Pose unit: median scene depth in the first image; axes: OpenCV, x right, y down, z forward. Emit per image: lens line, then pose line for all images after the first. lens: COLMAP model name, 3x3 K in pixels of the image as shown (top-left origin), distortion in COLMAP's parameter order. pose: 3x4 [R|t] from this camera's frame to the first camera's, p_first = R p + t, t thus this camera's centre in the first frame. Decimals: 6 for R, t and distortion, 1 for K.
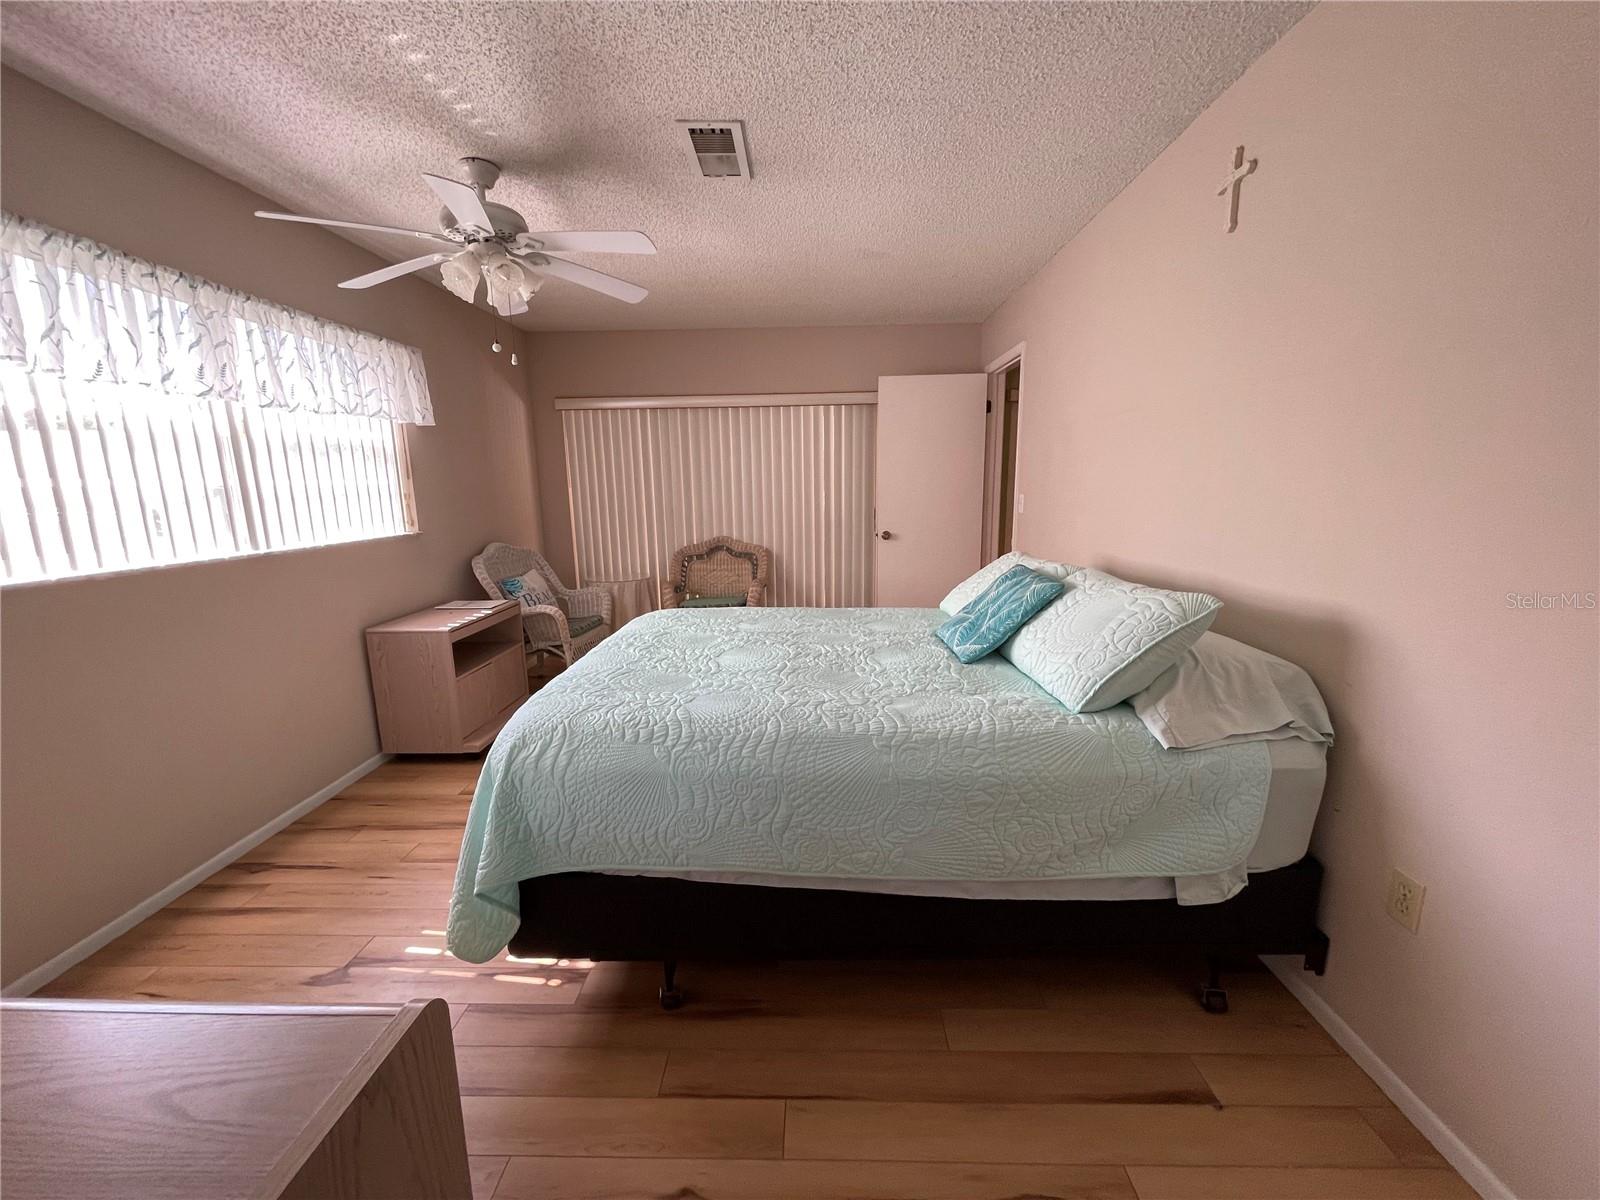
lens RADIAL K [[644.9, 0, 792.2], [0, 644.9, 603.4], [0, 0, 1]] dist [0.001919, -0.000494]
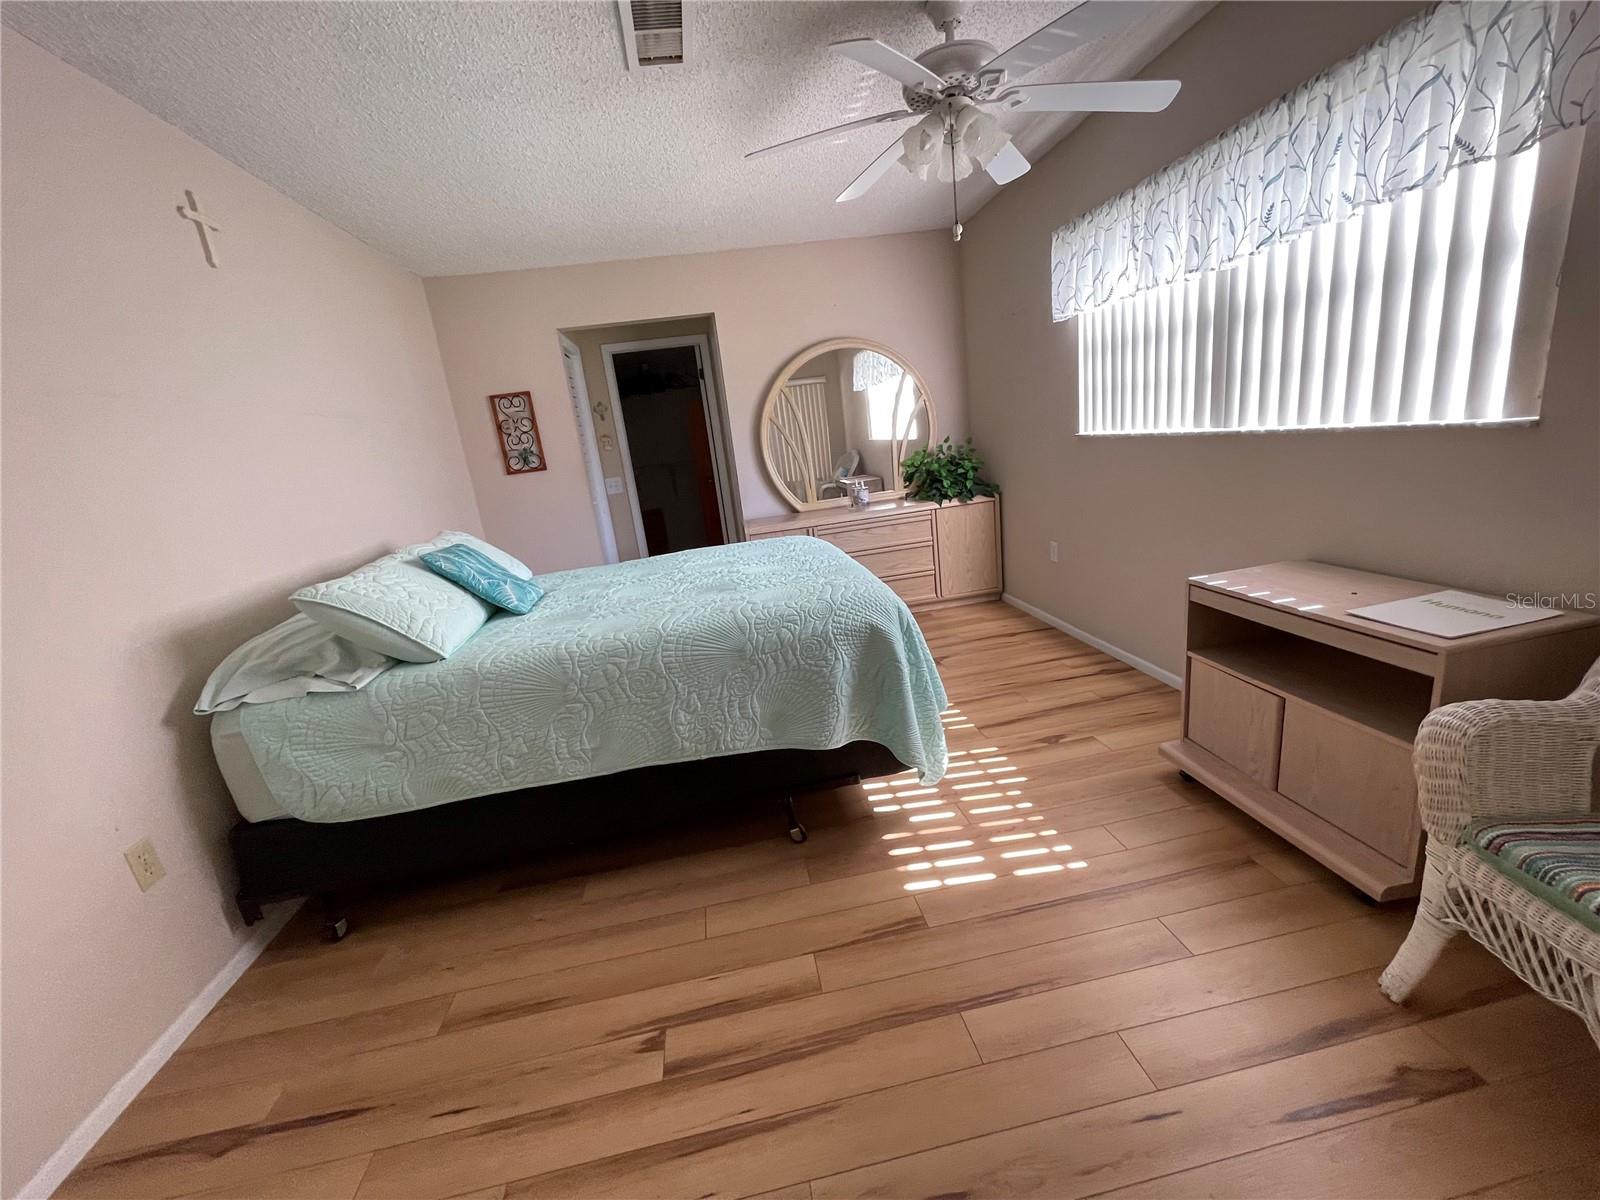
lens RADIAL K [[644.9, 0, 799.5], [0, 644.9, 601.8], [0, 0, 1]] dist [0.001919, -0.000494]
pose [[-0.975467, 0.174175, -0.134636, -0.046303], [0.102209, 0.899988, 0.423763, -0.321720], [0.194979, 0.399606, -0.895711, 1.849536]]
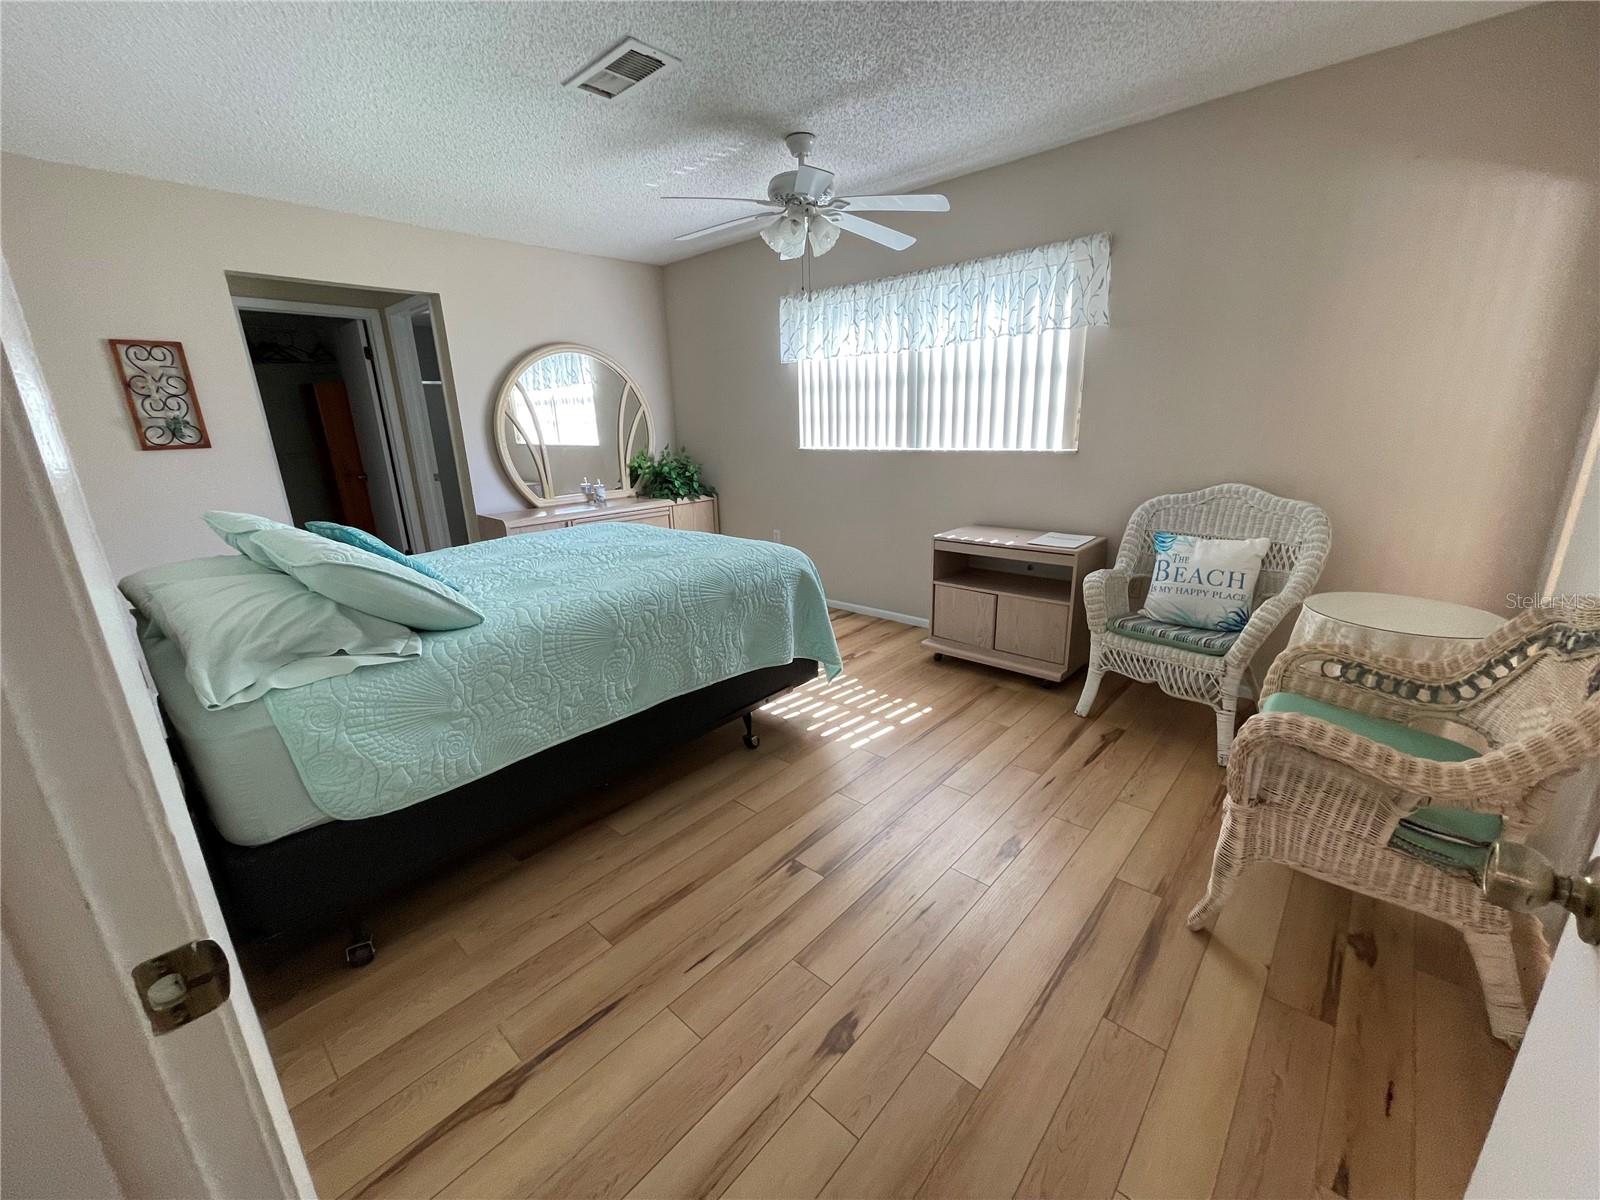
lens RADIAL K [[644.9, 0, 796.3], [0, 644.9, 601.8], [0, 0, 1]] dist [0.001919, -0.000494]
pose [[-0.654698, 0.242039, -0.716092, 0.543525], [-0.097395, 0.912441, 0.397450, -0.333138], [0.749590, 0.329953, -0.573799, 1.804553]]
